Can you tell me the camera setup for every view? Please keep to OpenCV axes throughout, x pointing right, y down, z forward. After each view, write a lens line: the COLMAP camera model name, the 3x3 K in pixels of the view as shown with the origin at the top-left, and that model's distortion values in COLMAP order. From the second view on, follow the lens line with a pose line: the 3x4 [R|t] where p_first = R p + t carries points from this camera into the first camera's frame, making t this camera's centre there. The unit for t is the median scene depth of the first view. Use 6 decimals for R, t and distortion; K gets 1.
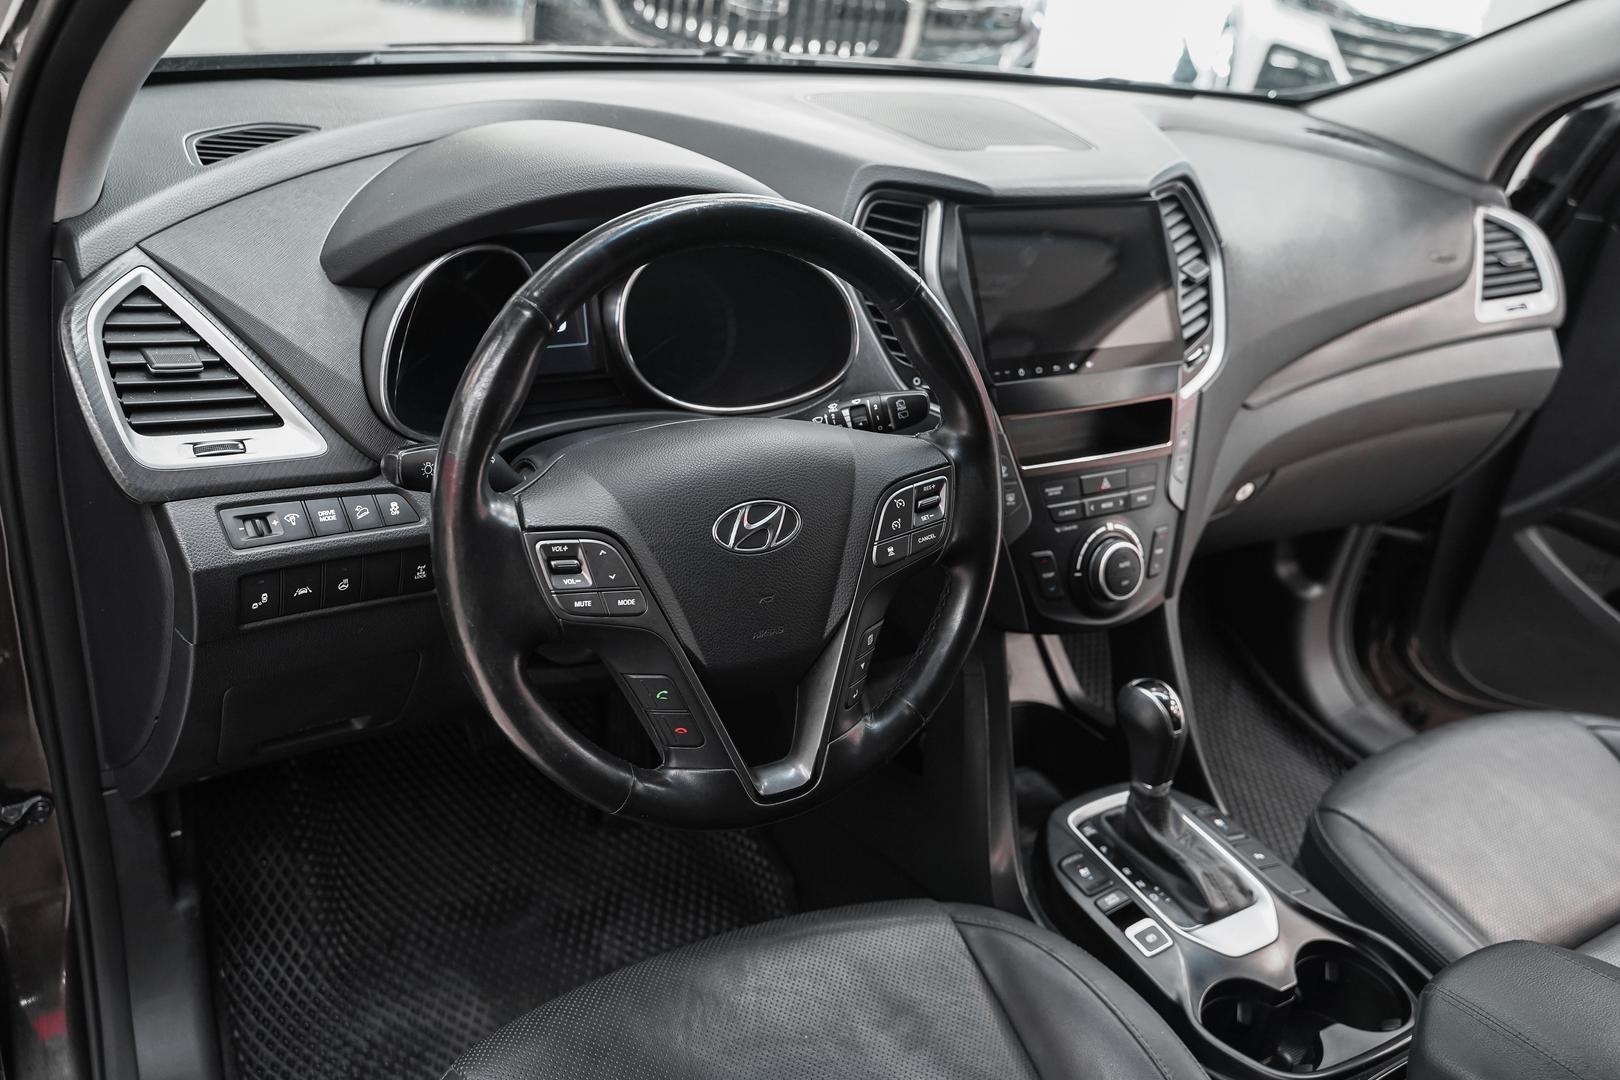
lens RADIAL K [[1320.5, 0, 782.9], [0, 1320.5, 541.0], [0, 0, 1]] dist [-0.016074, 0.011592]
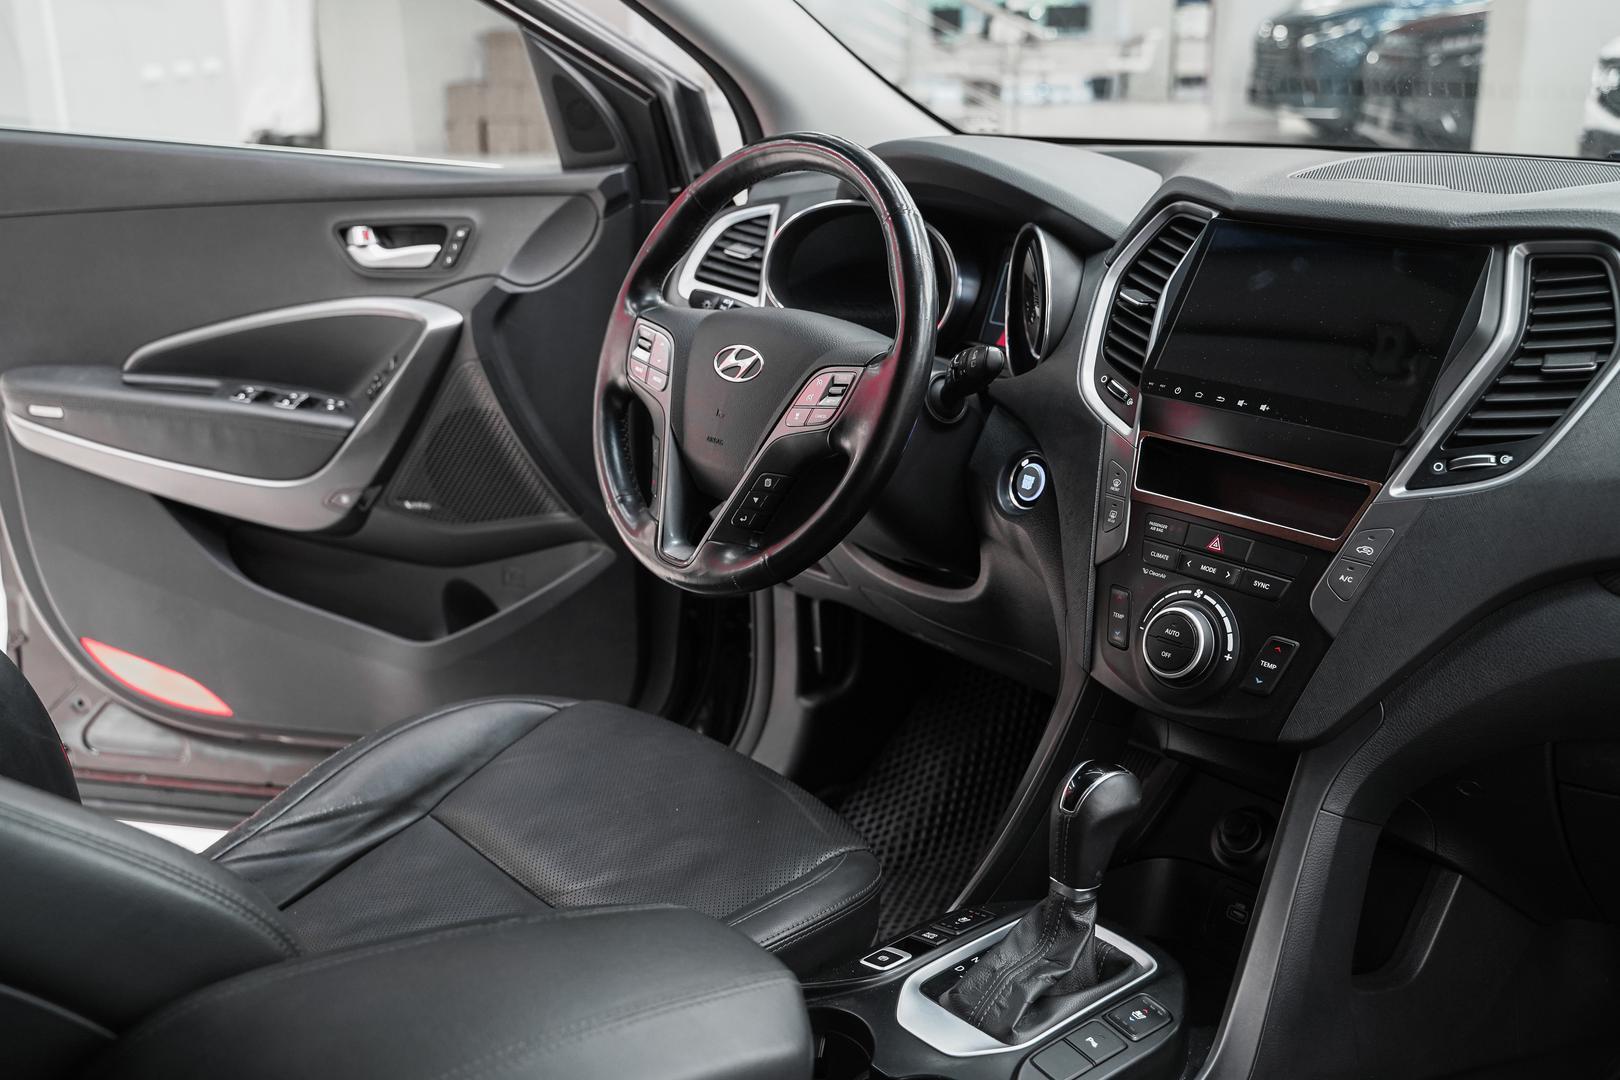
lens RADIAL K [[1676.7, 0, 770.5], [0, 1676.7, 523.7], [0, 0, 1]] dist [-0.004269, 0.000000]
pose [[0.159295, 0.170679, -0.972365, 1.131902], [-0.451236, 0.888624, 0.082058, -0.014041], [0.878072, 0.425695, 0.218570, 0.484679]]
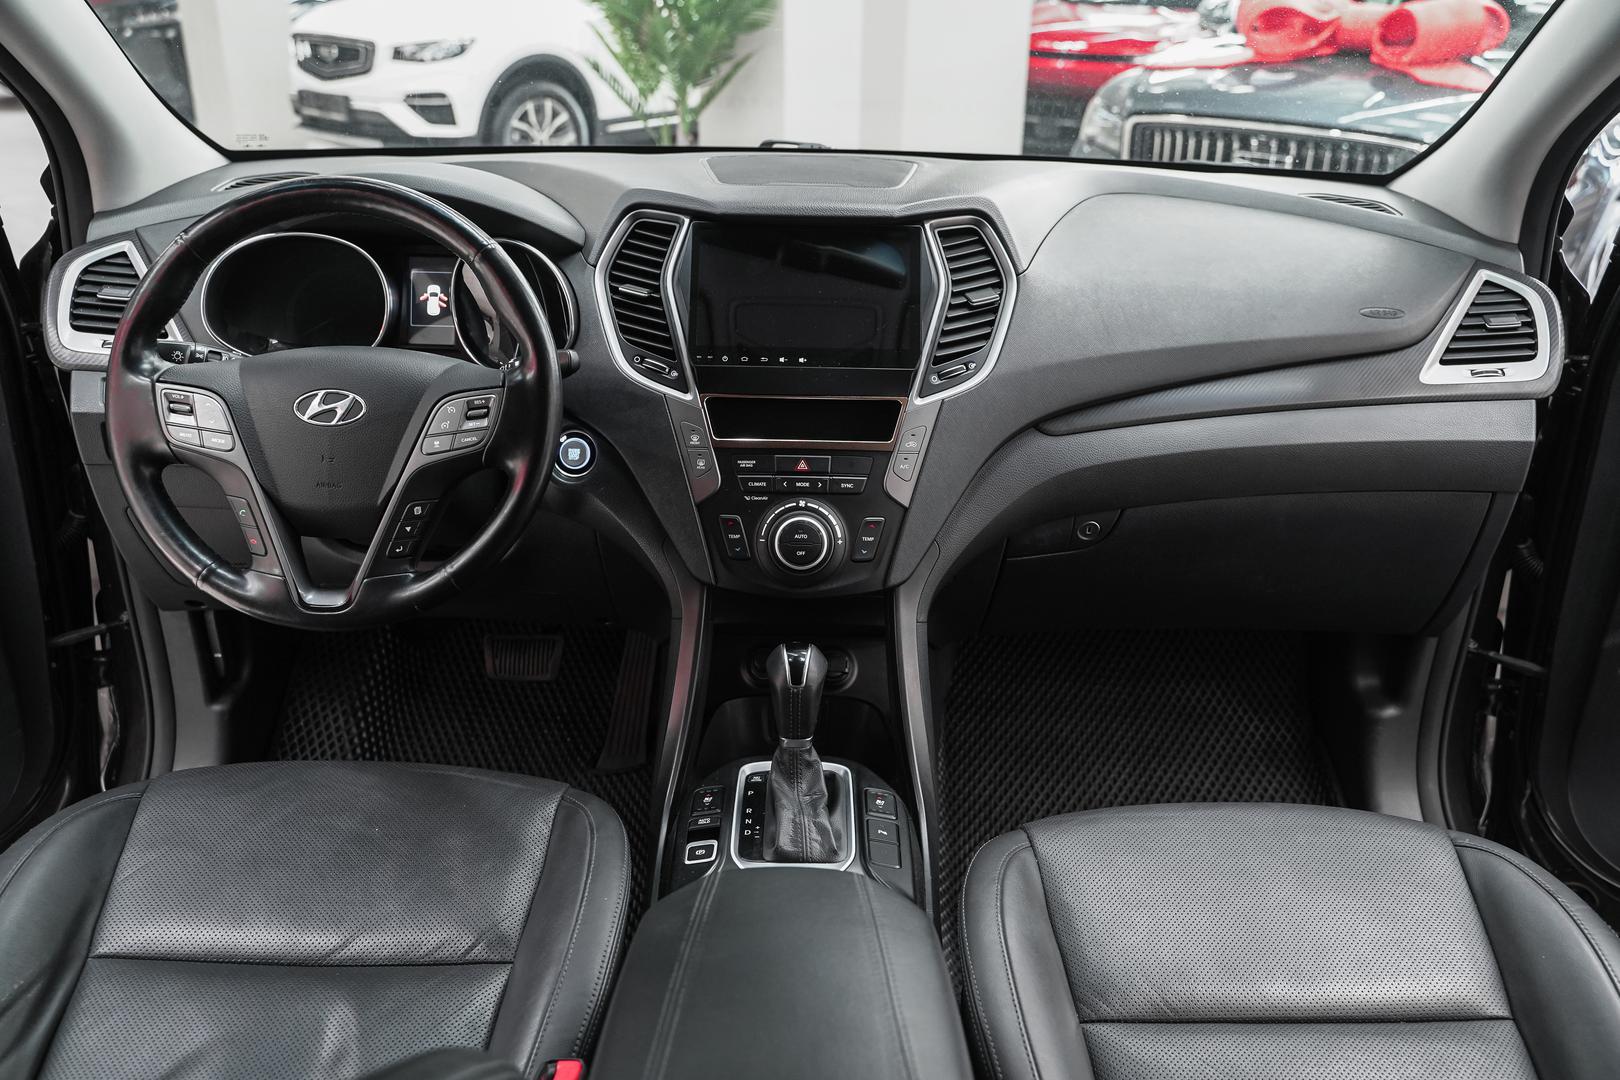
lens RADIAL K [[1320.5, 0, 797.8], [0, 1320.5, 542.9], [0, 0, 1]] dist [-0.016074, 0.011592]
pose [[0.857768, 0.101248, -0.503967, 0.757854], [-0.170959, 0.980790, -0.093936, 0.119037], [0.484775, 0.166733, 0.858600, 0.040037]]
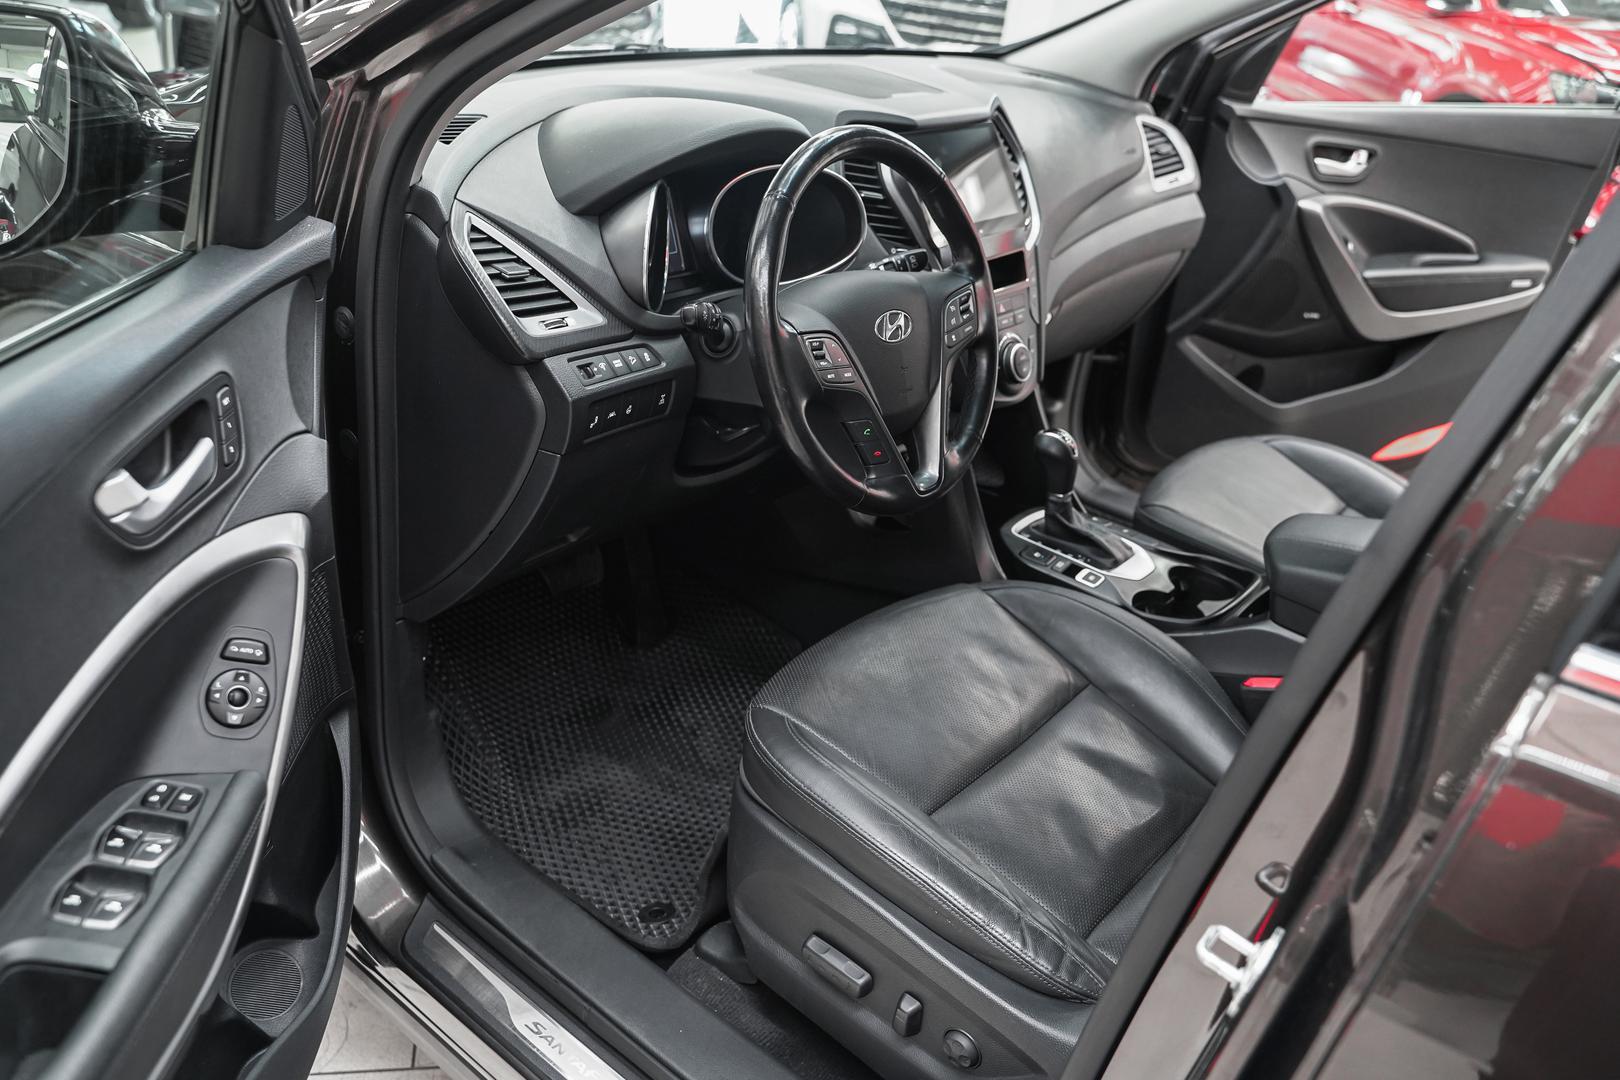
lens RADIAL K [[1320.5, 0, 804.6], [0, 1320.5, 541.8], [0, 0, 1]] dist [-0.016074, 0.011592]
pose [[0.933431, -0.180278, 0.310170, -0.462412], [0.175642, 0.983512, 0.043061, 0.109916], [-0.312819, 0.014284, 0.949705, -0.358770]]
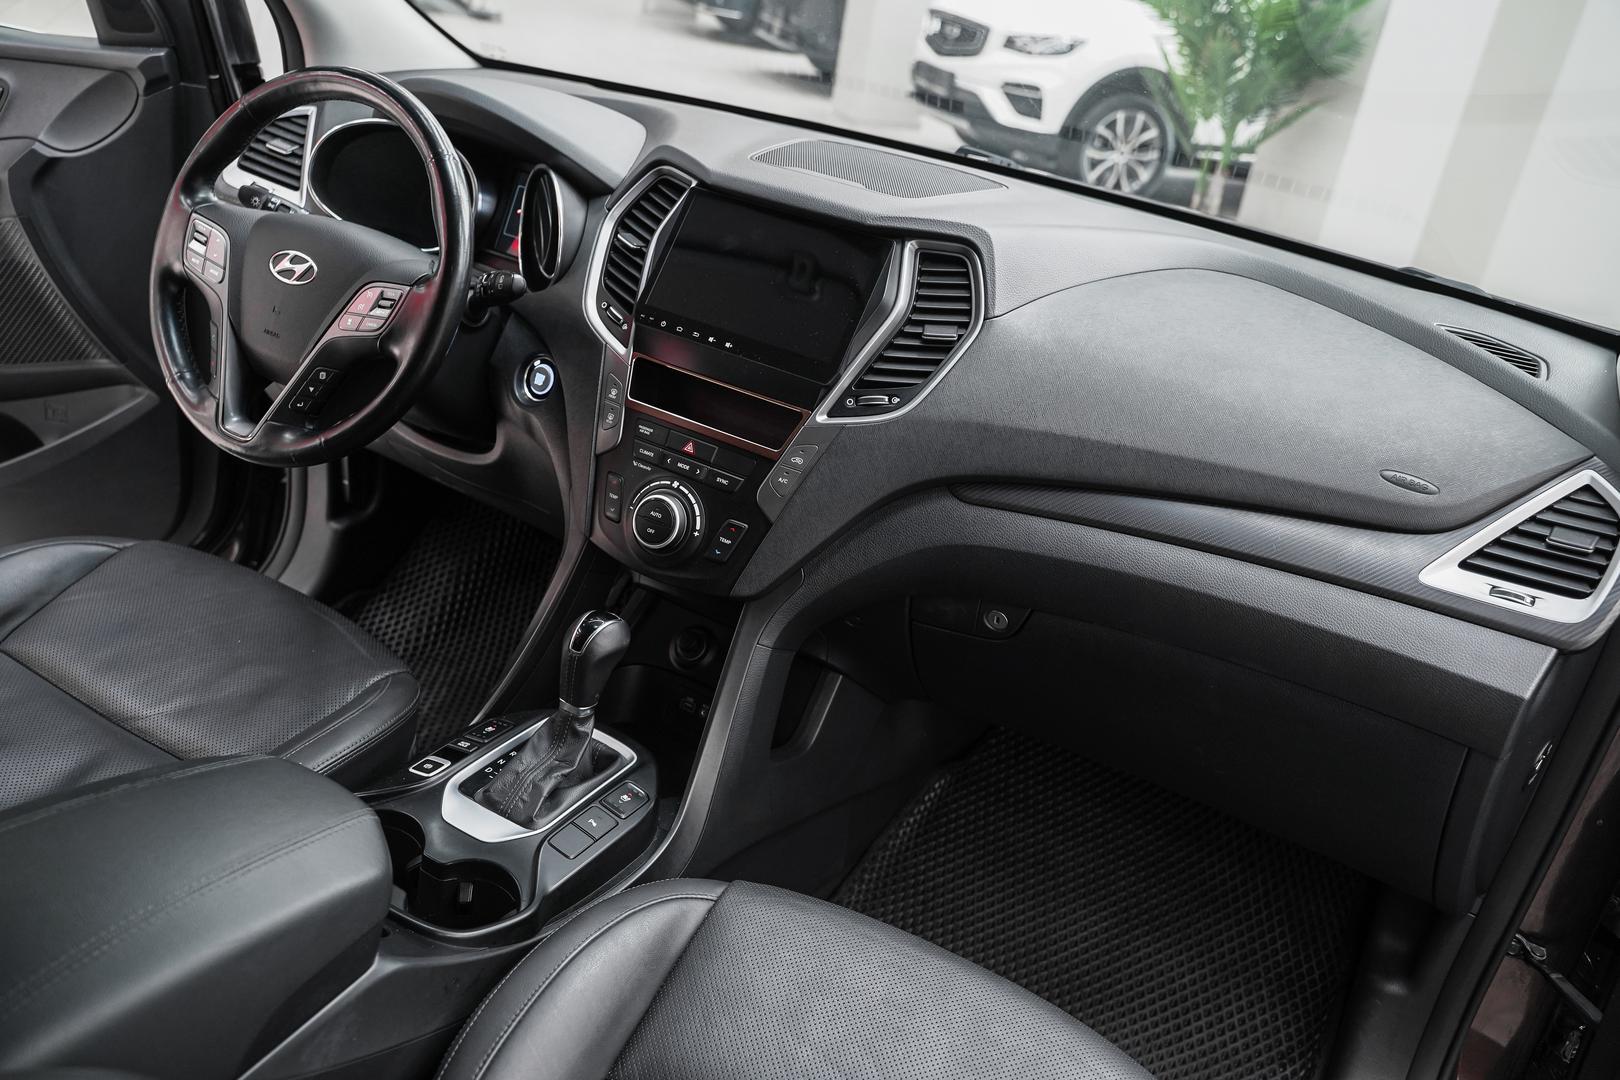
lens RADIAL K [[1320.5, 0, 803.7], [0, 1320.5, 535.2], [0, 0, 1]] dist [-0.016074, 0.011592]
pose [[0.506150, 0.323607, -0.799431, 1.107435], [-0.495057, 0.868032, 0.037938, -0.063787], [0.706209, 0.376562, 0.599558, 0.407545]]
